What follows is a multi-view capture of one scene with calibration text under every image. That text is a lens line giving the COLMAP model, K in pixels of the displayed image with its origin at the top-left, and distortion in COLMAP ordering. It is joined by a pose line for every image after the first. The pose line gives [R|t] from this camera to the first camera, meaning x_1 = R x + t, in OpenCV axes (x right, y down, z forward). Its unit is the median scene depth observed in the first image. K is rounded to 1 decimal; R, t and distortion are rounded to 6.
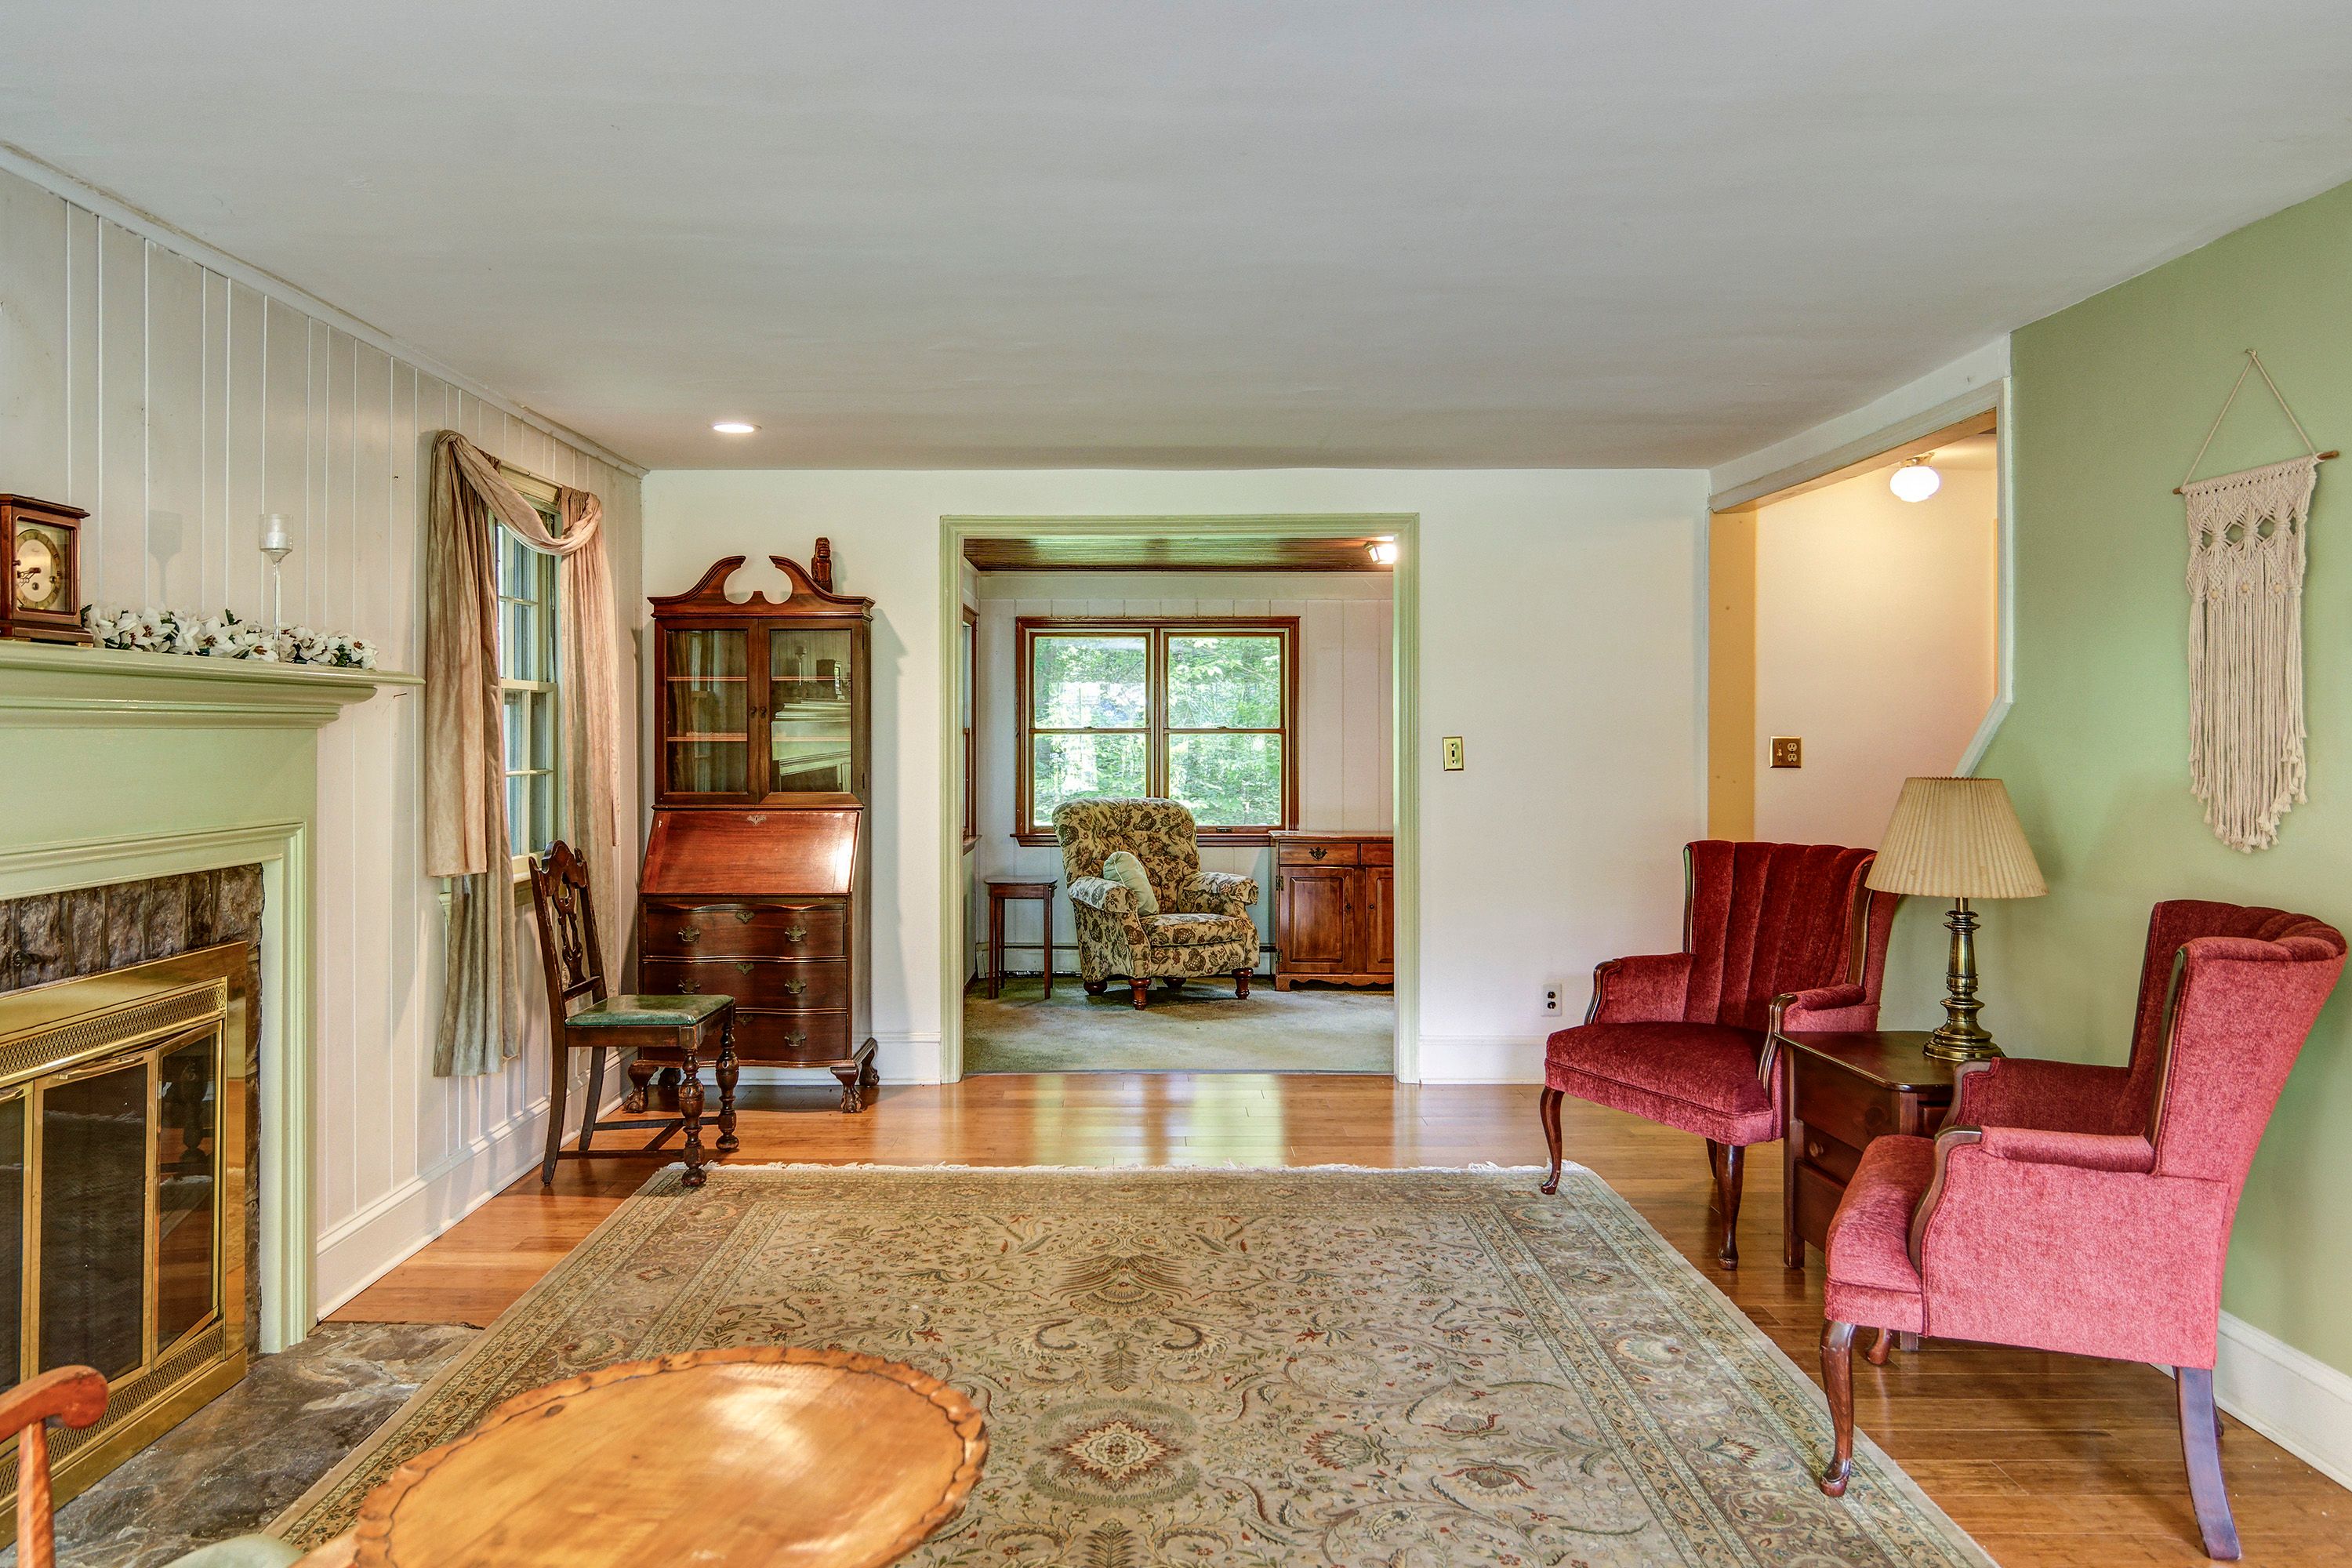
lens RADIAL K [[1734.8, 0, 1171.7], [0, 1734.8, 731.2], [0, 0, 1]] dist [0.000868, 0.001009]
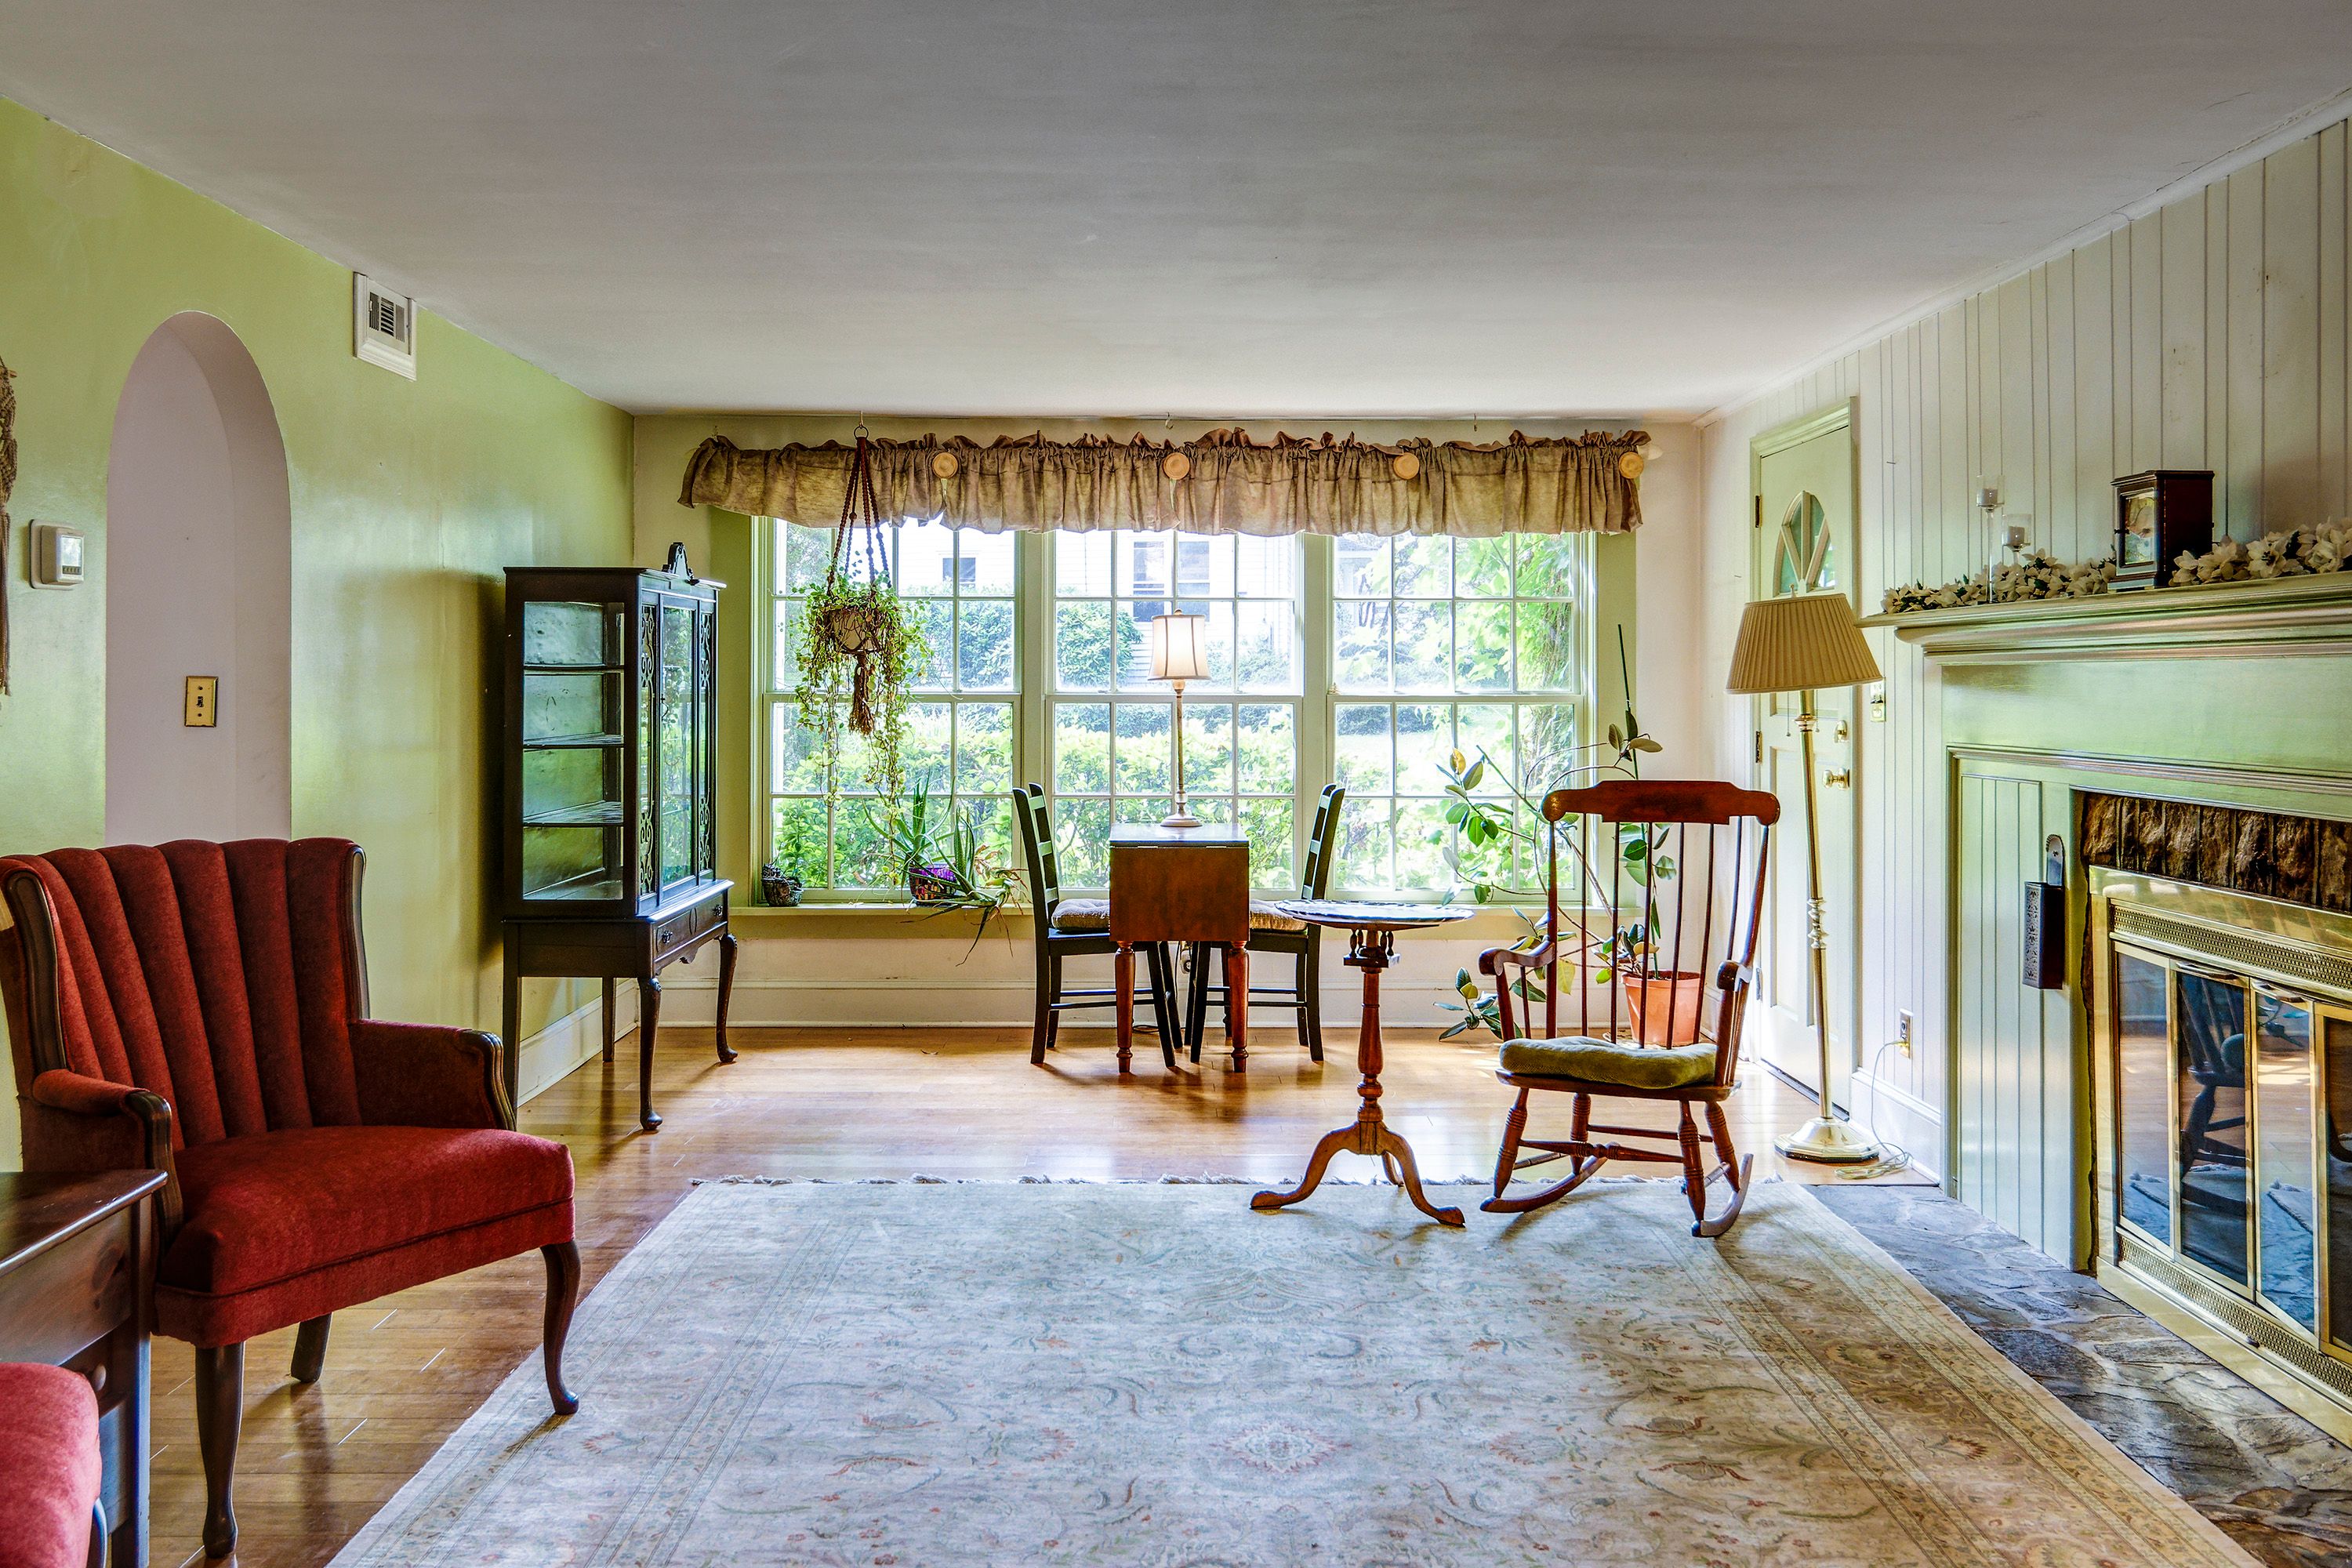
lens RADIAL K [[2155.7, 0, 1179.5], [0, 2155.7, 666.8], [0, 0, 1]] dist [-0.004950, -0.002411]
pose [[-0.999992, 0.000884, 0.003870, 0.014782], [0.000865, 0.999988, -0.004795, 0.008608], [-0.003874, -0.004791, -0.999981, 2.048095]]
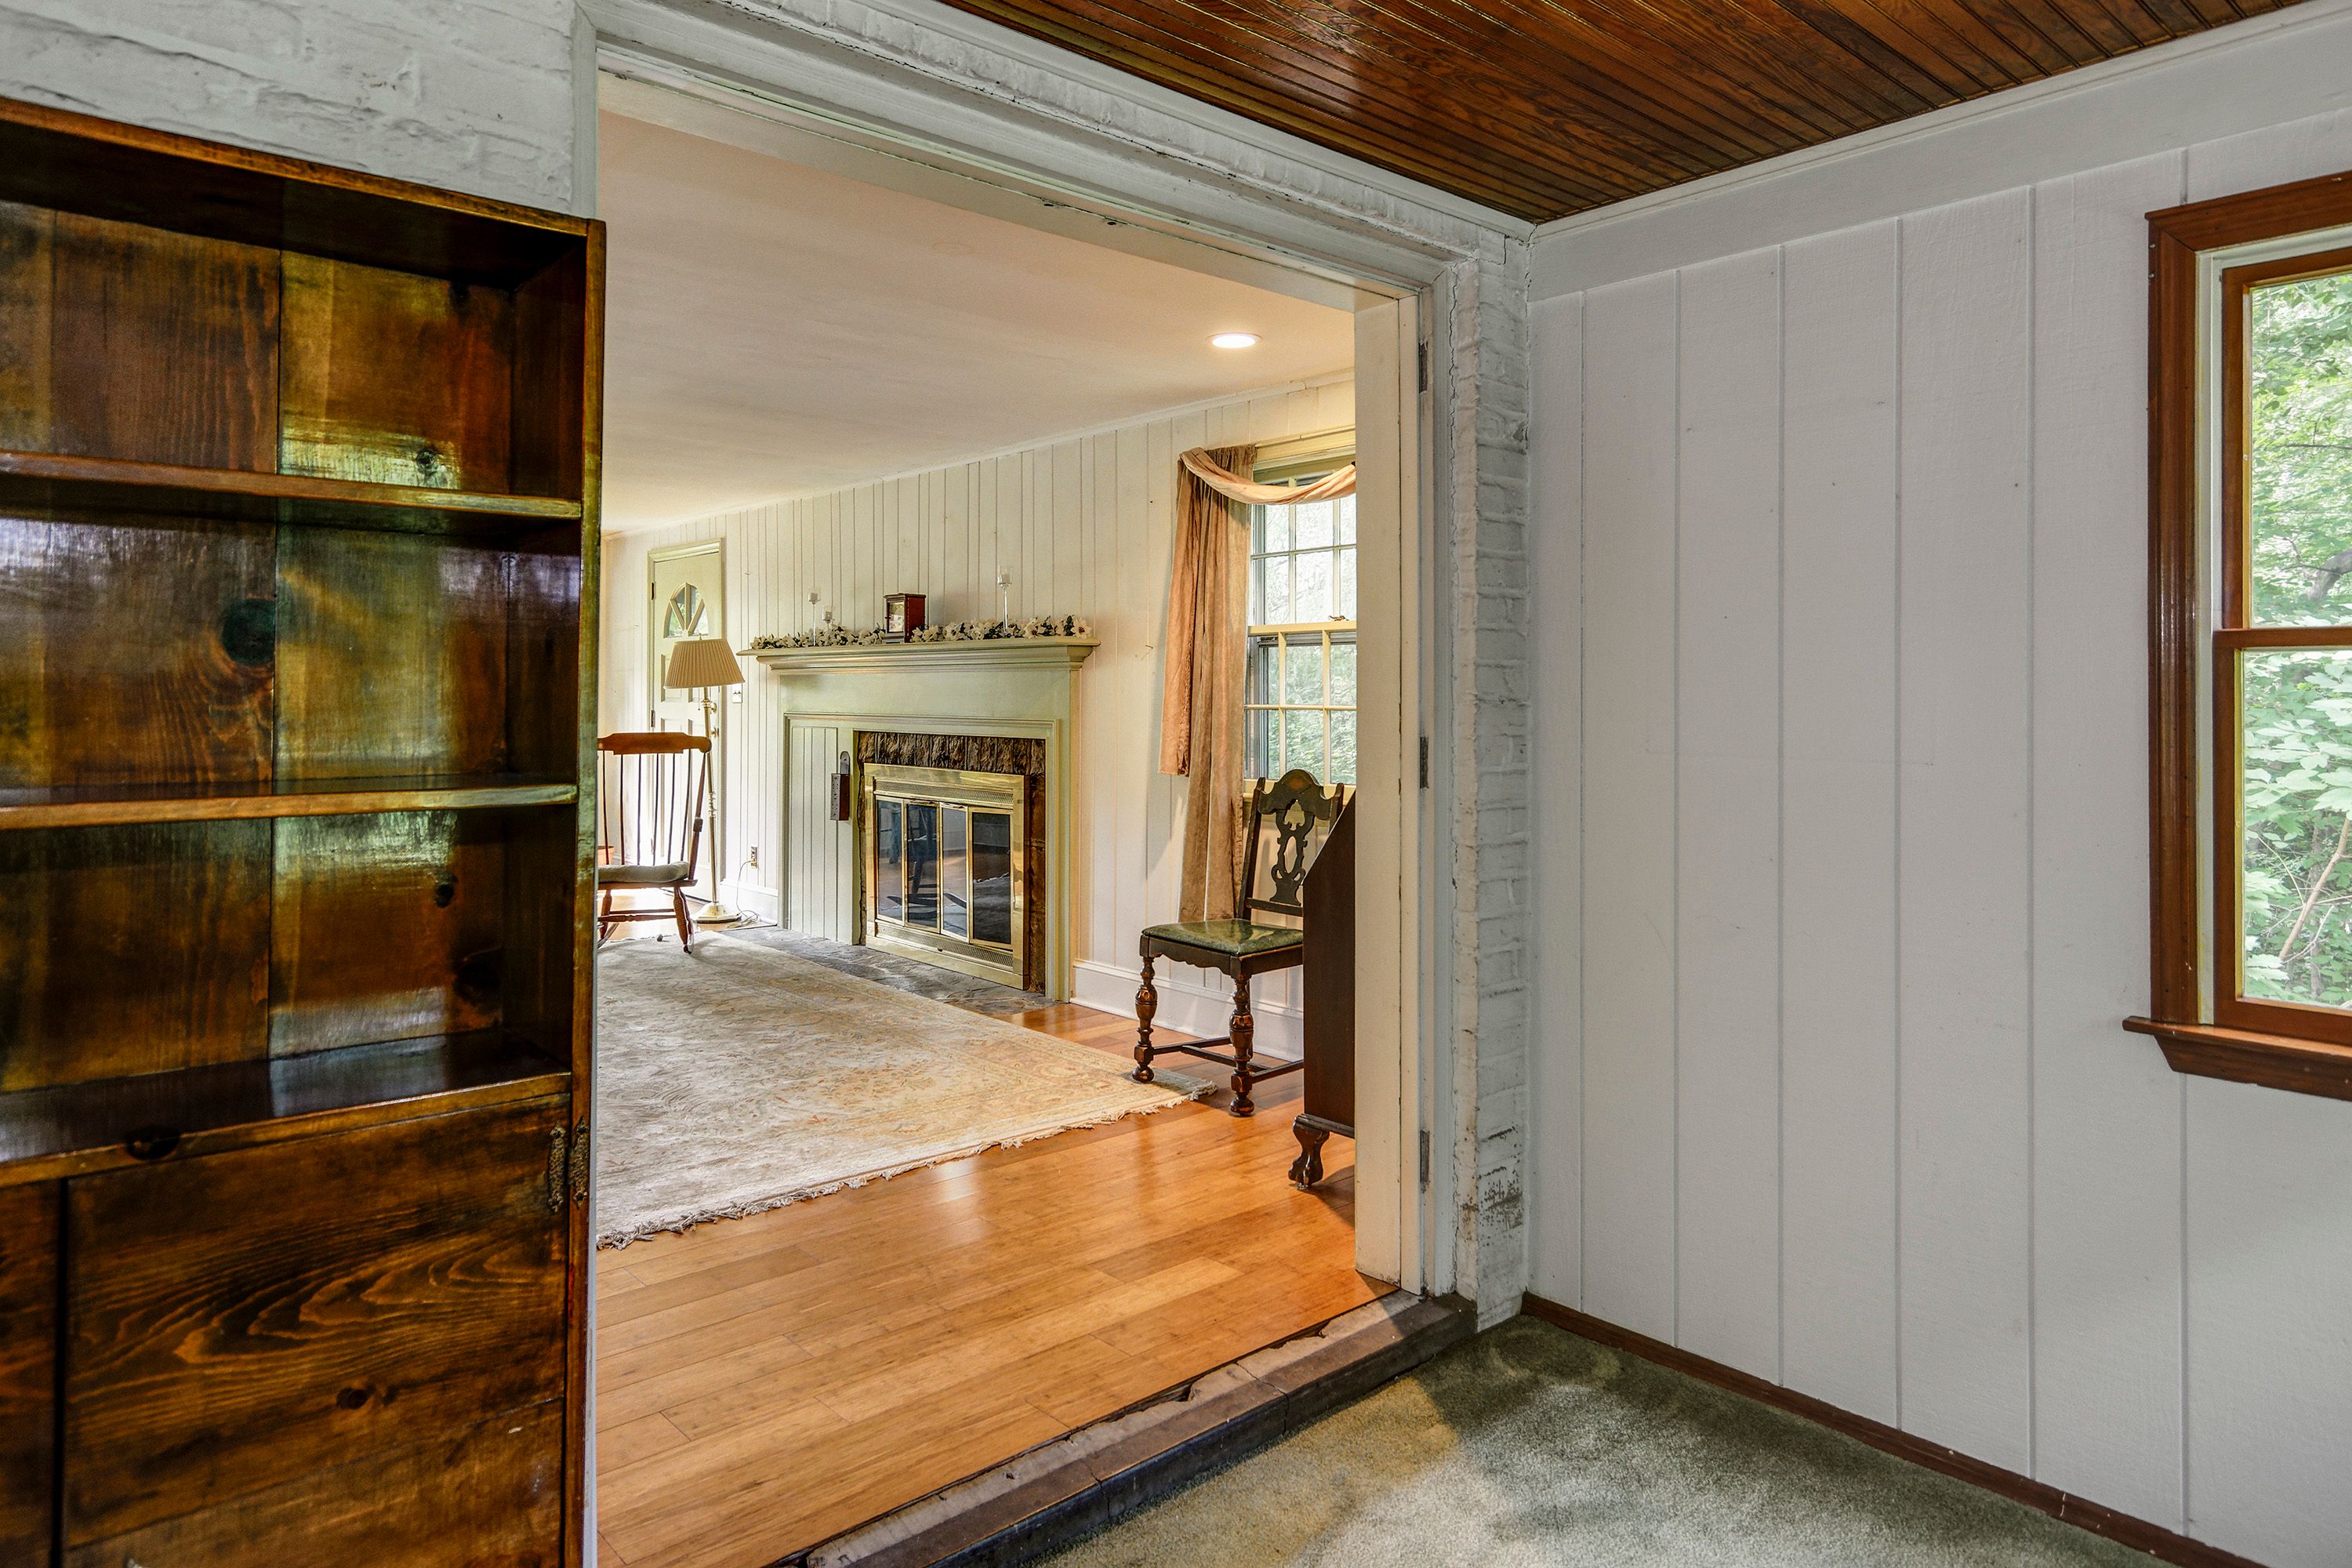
lens RADIAL K [[1422.7, 0, 1175.8], [0, 1422.7, 666.1], [0, 0, 1]] dist [-0.001456, -0.000249]
pose [[-0.756605, -0.012449, -0.653753, 0.446929], [-0.003051, 0.999875, -0.015510, 0.019342], [0.653865, -0.009741, -0.756549, 2.526802]]
